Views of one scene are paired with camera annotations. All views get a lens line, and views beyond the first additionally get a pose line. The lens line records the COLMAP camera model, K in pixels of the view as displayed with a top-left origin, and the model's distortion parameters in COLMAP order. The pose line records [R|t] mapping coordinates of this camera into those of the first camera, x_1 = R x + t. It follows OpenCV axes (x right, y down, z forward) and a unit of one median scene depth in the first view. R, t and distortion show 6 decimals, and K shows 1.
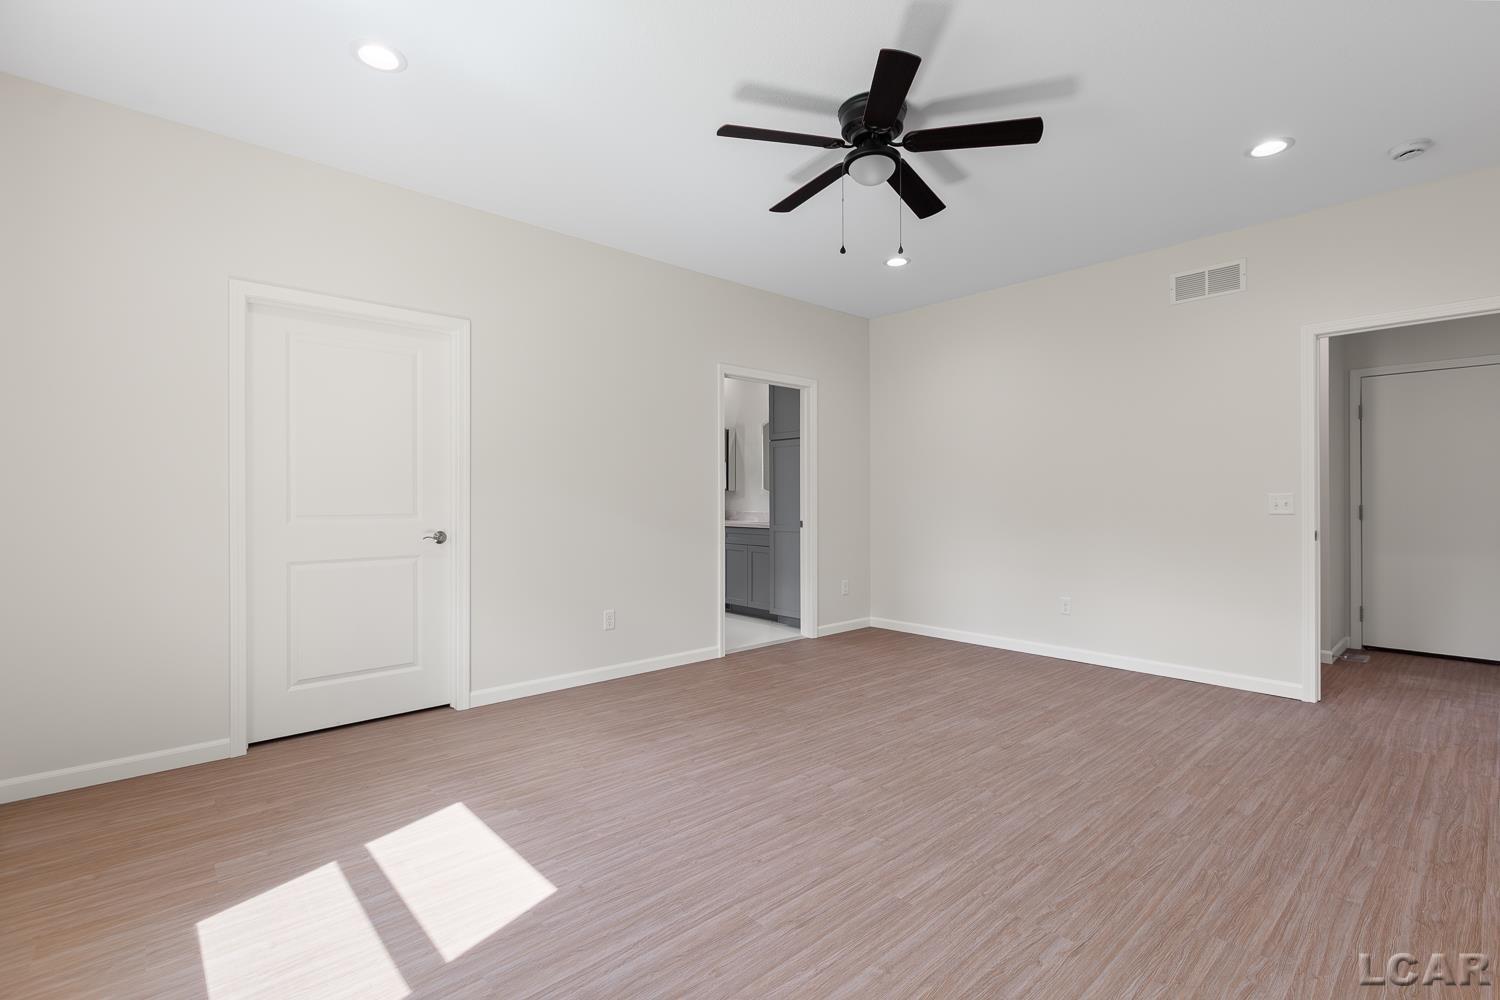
lens RADIAL K [[678.0, 0, 756.1], [0, 678.0, 497.6], [0, 0, 1]] dist [0.002075, 0.000439]
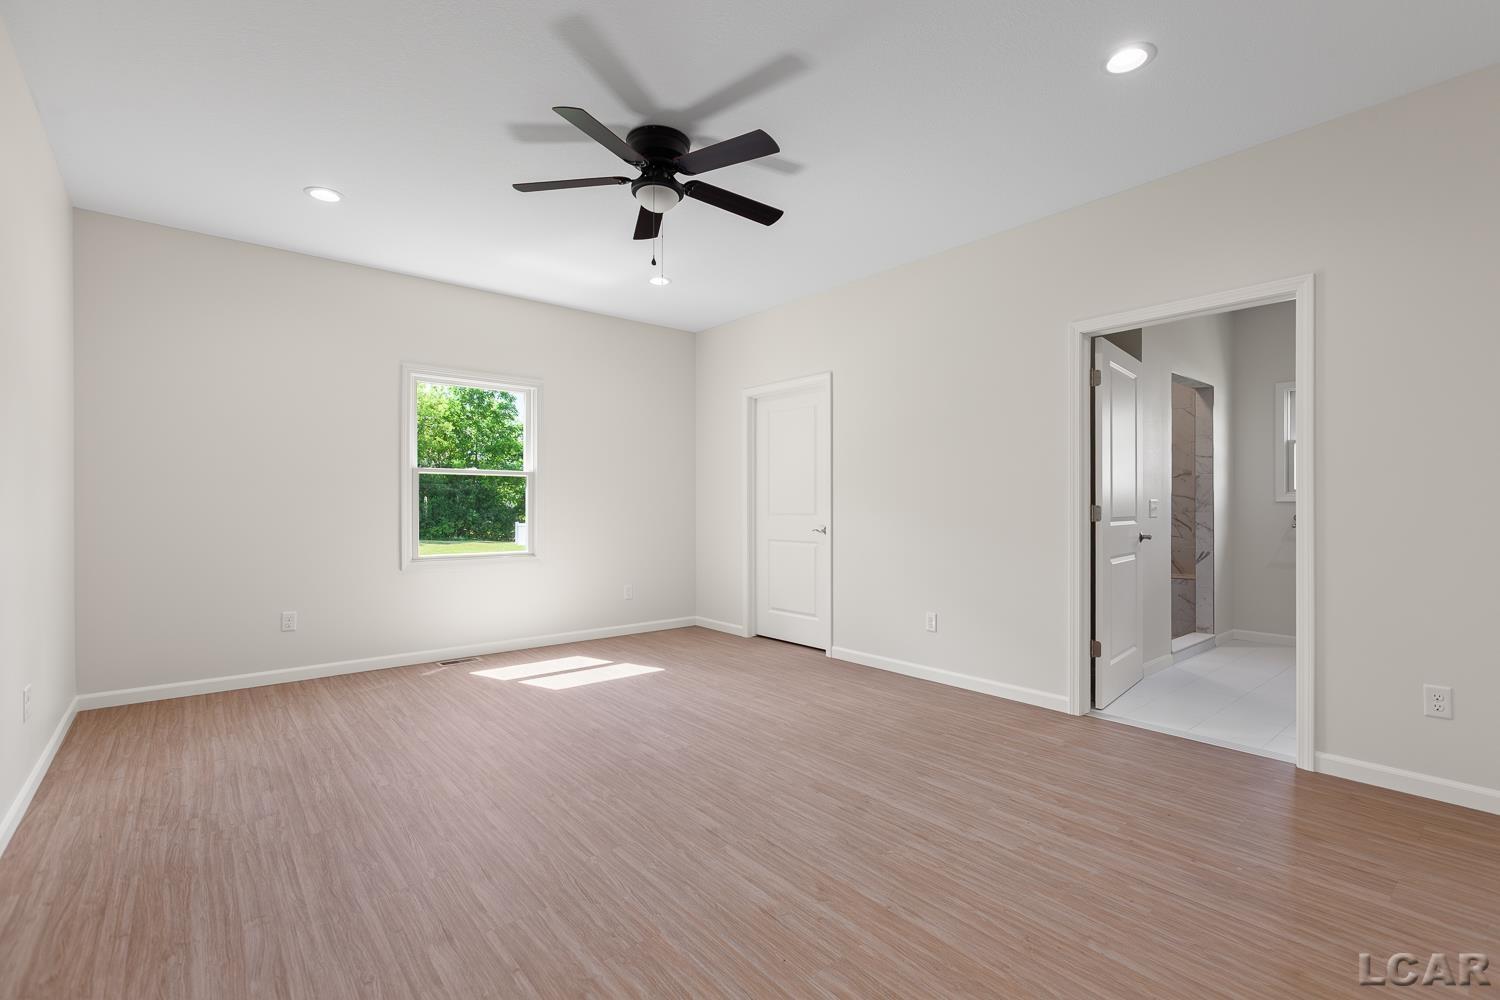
lens RADIAL K [[678.0, 0, 756.1], [0, 678.0, 497.6], [0, 0, 1]] dist [0.002075, 0.000439]
pose [[-0.040229, -0.011294, -0.999127, 1.325003], [0.000104, 0.999936, -0.011307, 0.010601], [0.999190, -0.000558, -0.040225, 1.279727]]
